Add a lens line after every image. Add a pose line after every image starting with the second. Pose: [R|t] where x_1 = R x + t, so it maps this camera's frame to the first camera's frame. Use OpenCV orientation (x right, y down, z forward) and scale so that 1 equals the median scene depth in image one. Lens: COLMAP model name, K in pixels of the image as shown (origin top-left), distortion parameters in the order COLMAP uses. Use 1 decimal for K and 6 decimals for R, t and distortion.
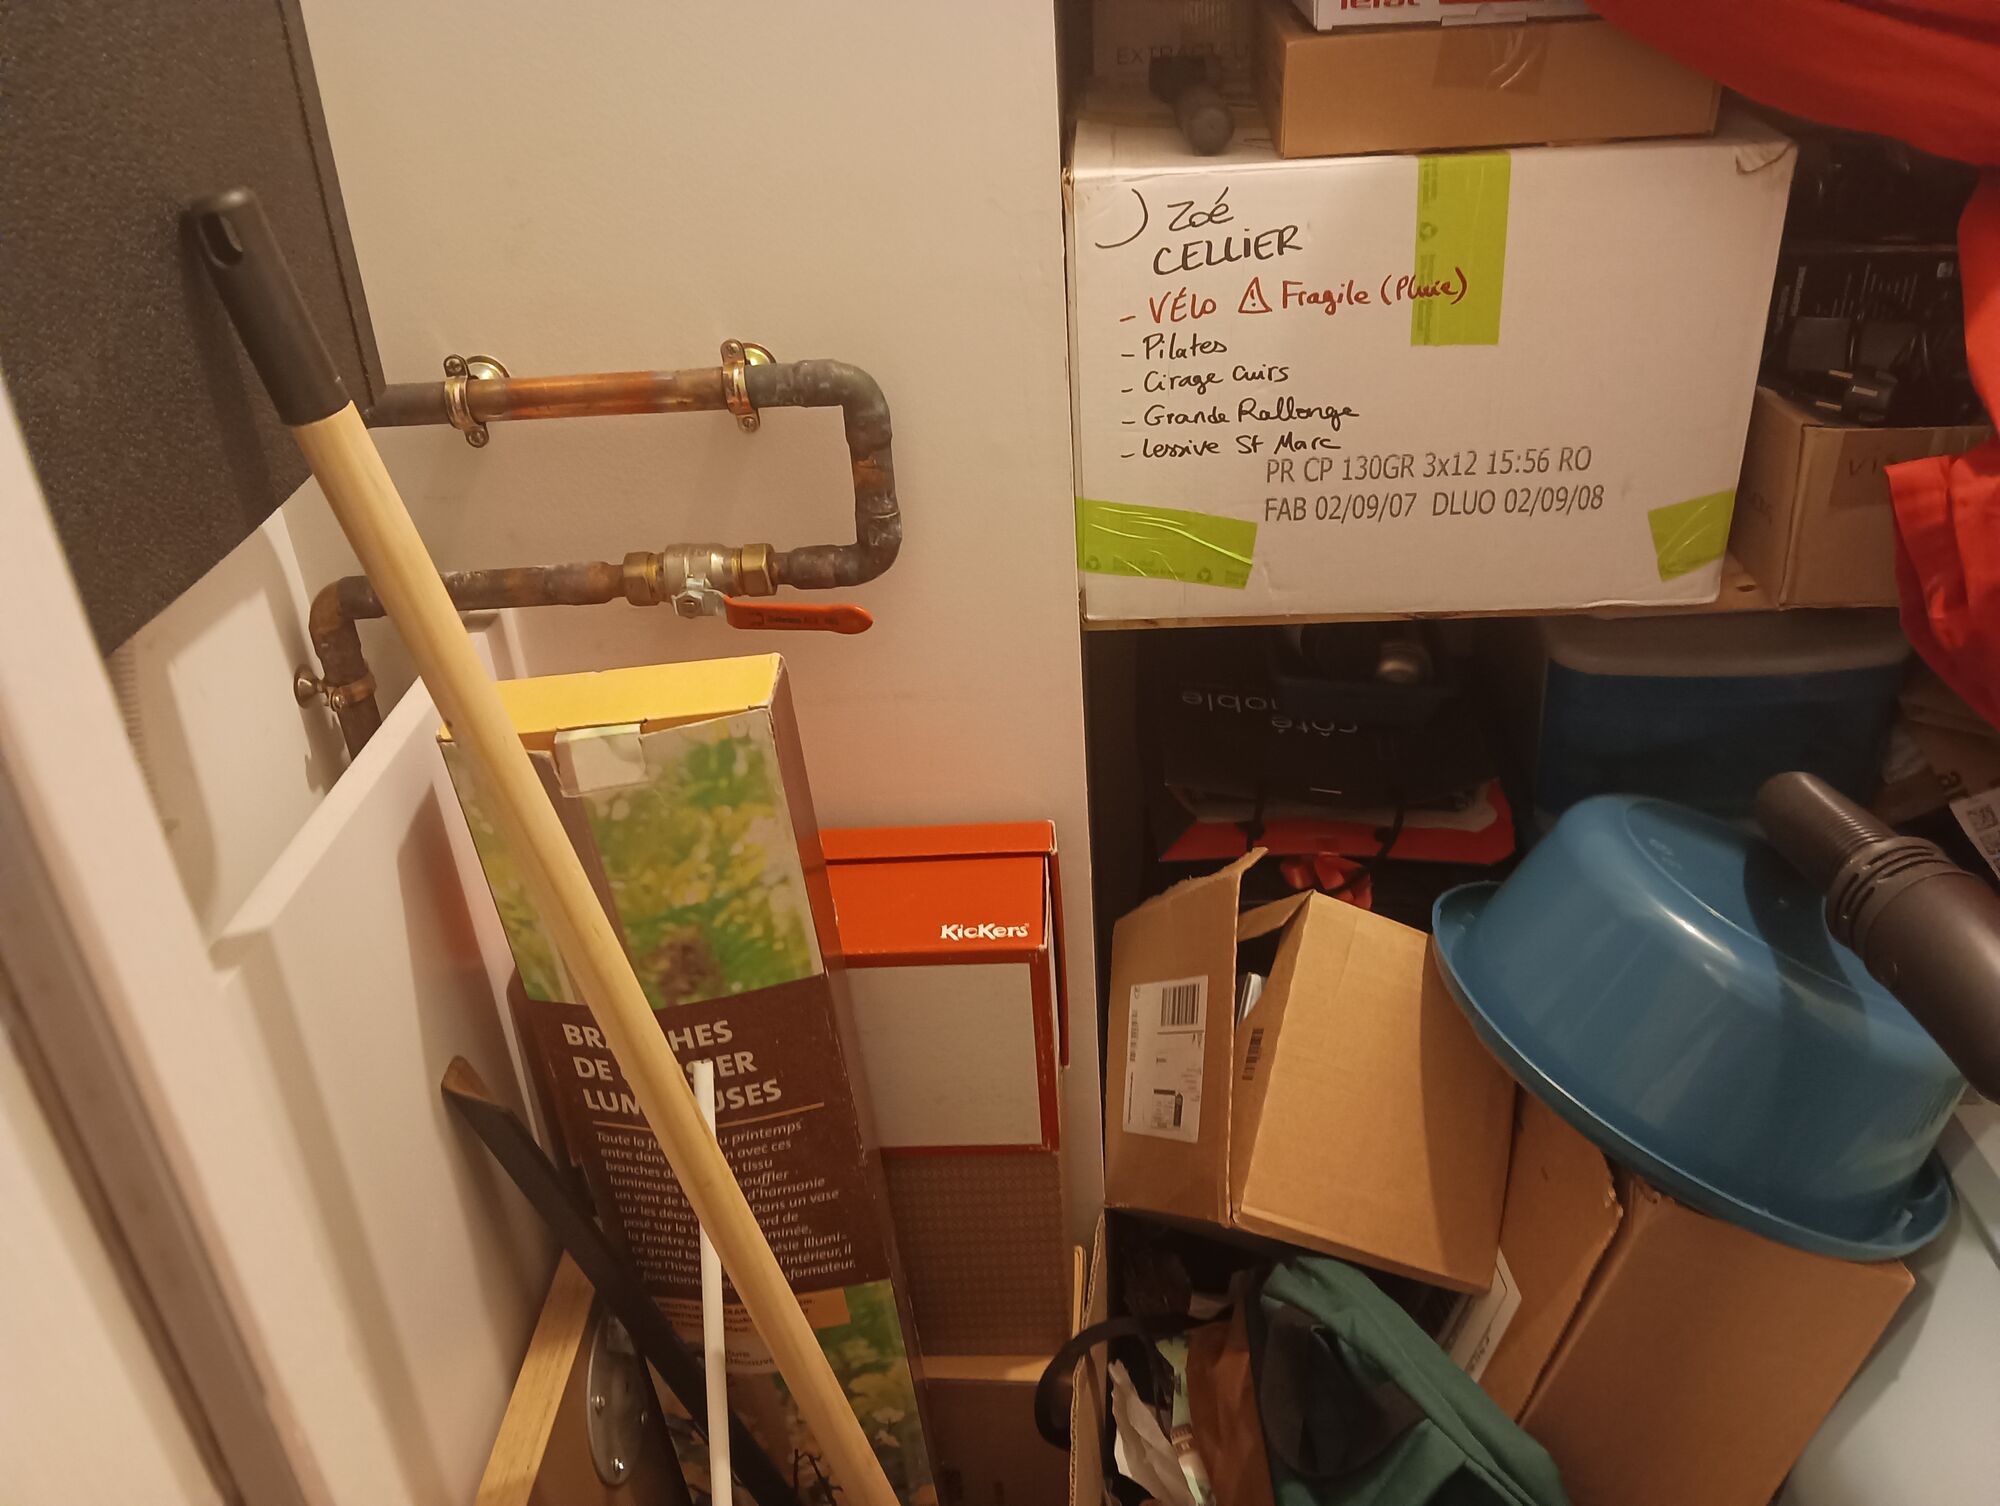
lens RADIAL K [[1644.9, 0, 1017.1], [0, 1644.9, 674.8], [0, 0, 1]] dist [0.007244, -0.059418]
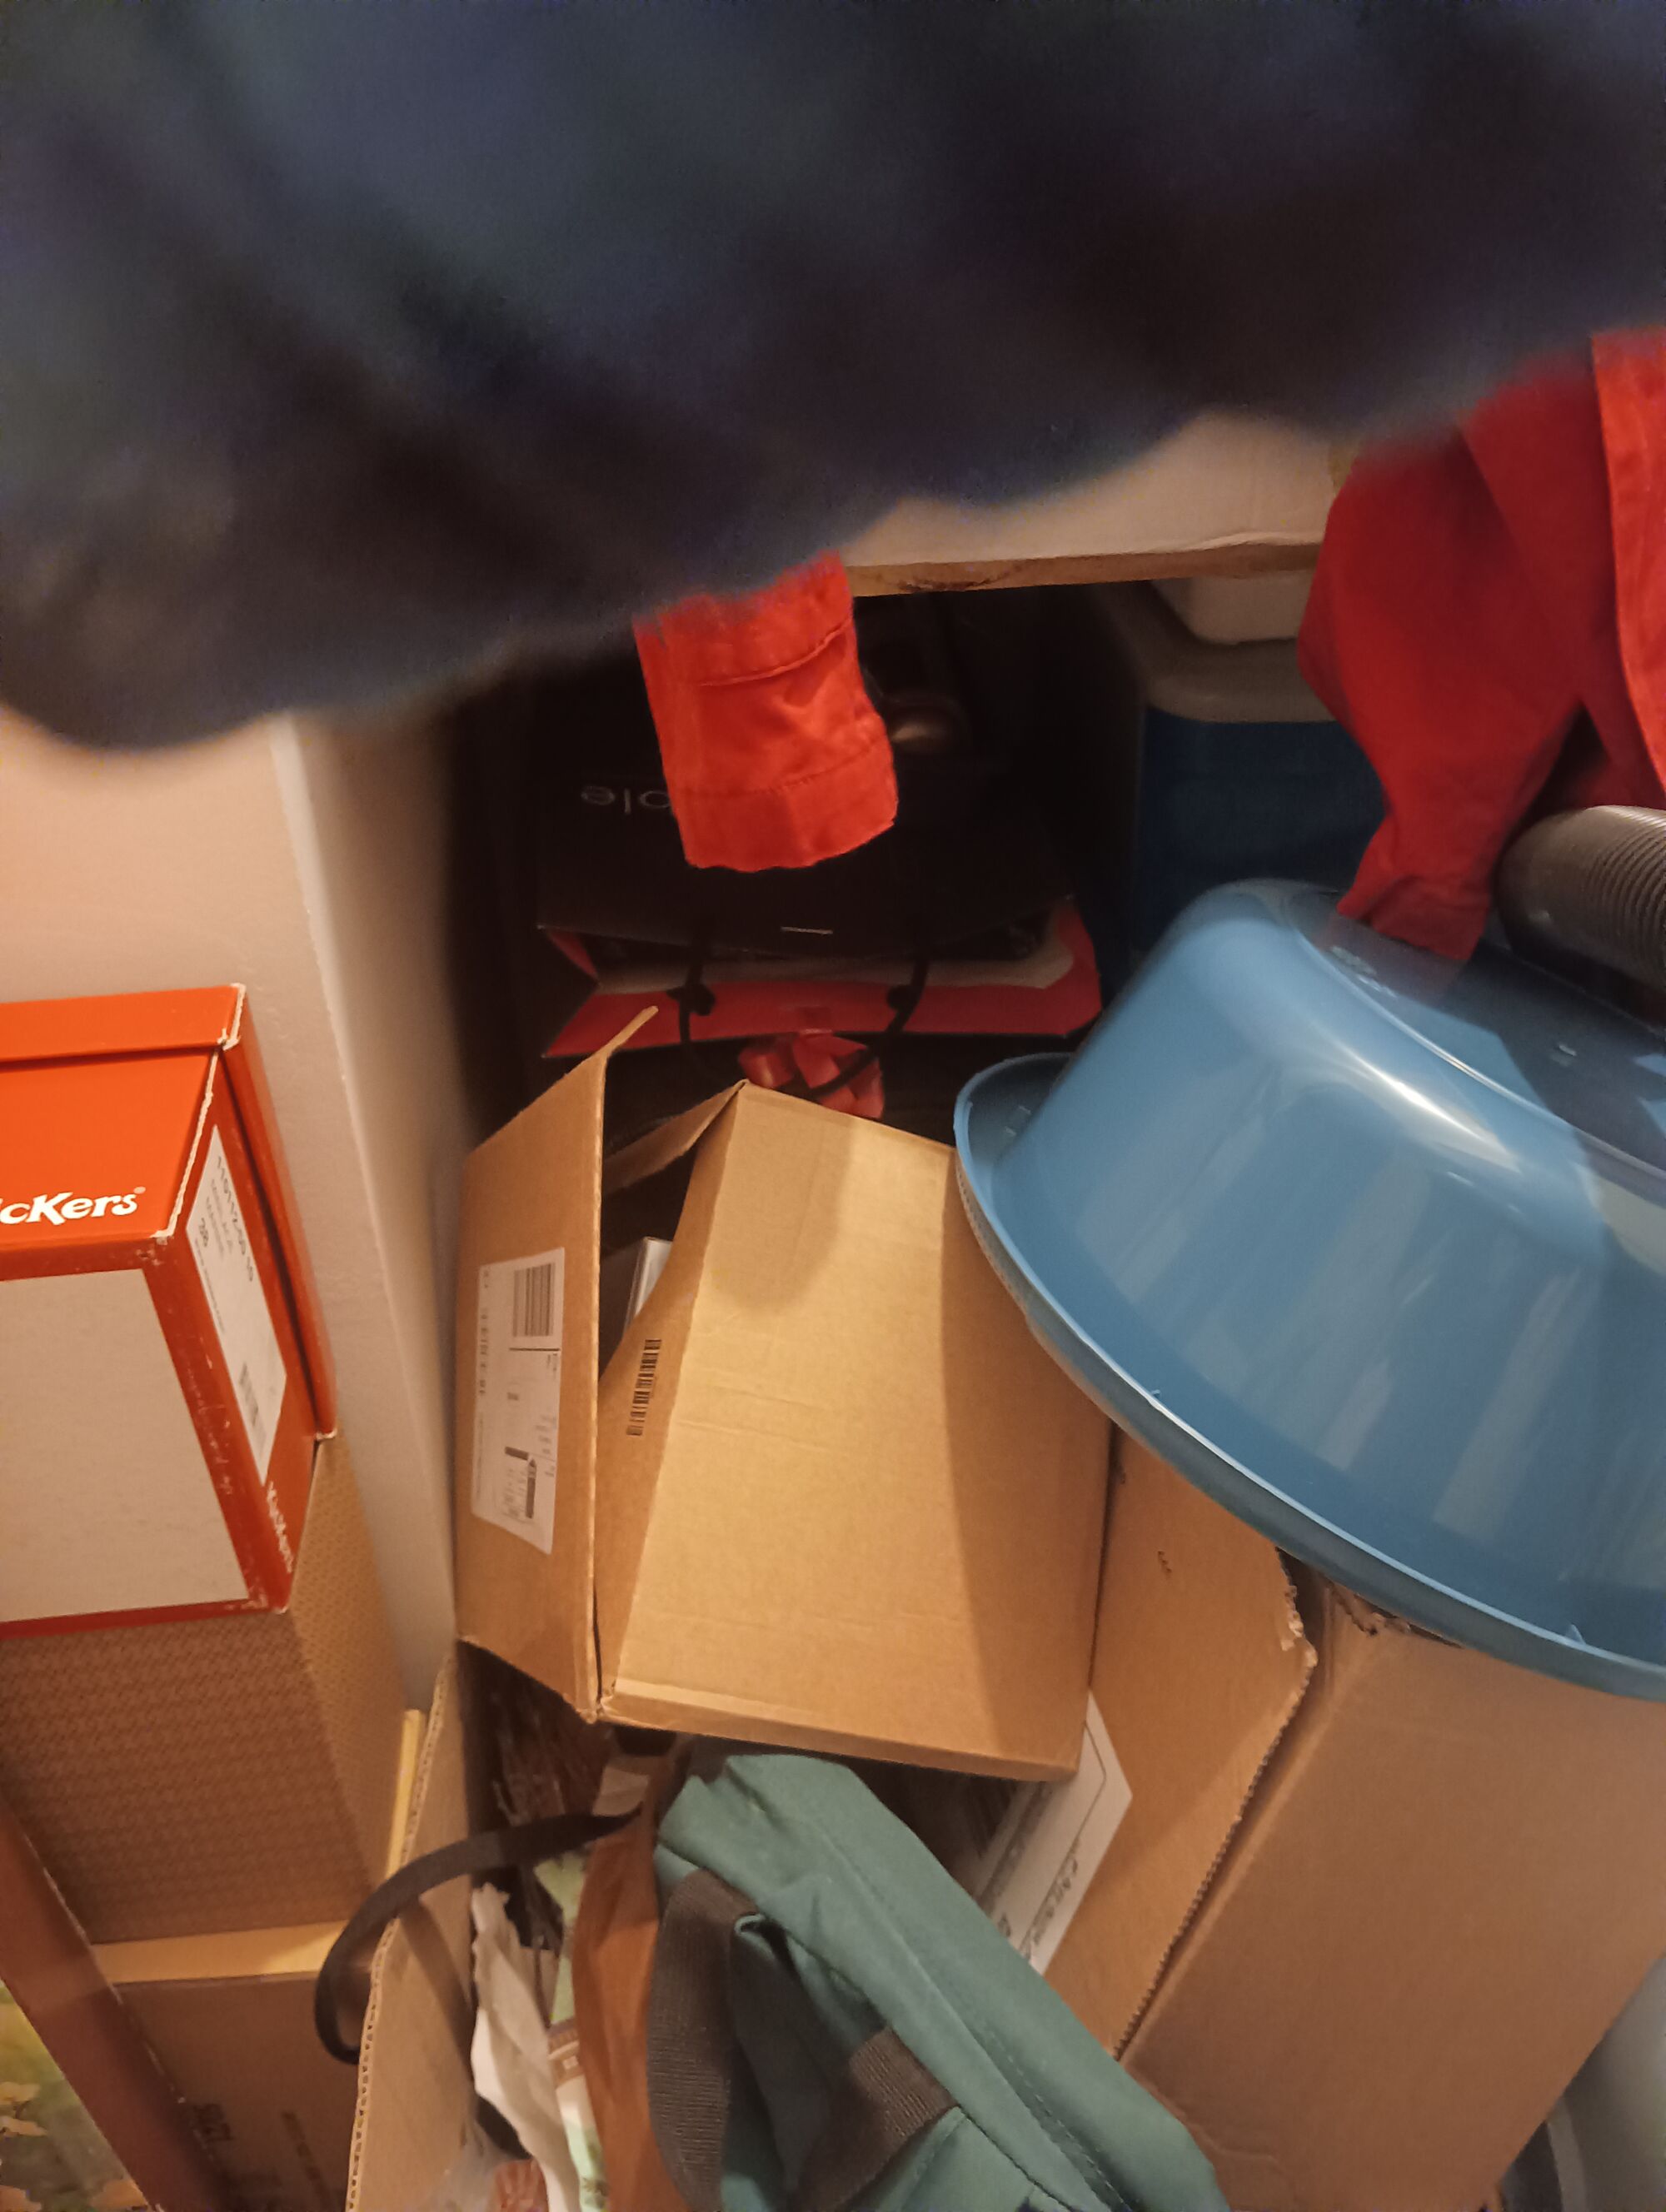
lens RADIAL K [[1819.5, 0, 828.7], [0, 1819.5, 1103.2], [0, 0, 1]] dist [0.007244, -0.059418]
pose [[0.988640, -0.067750, 0.134167, 0.134863], [0.050753, 0.990695, 0.126282, 0.065809], [-0.141474, -0.118038, 0.982879, 0.423808]]
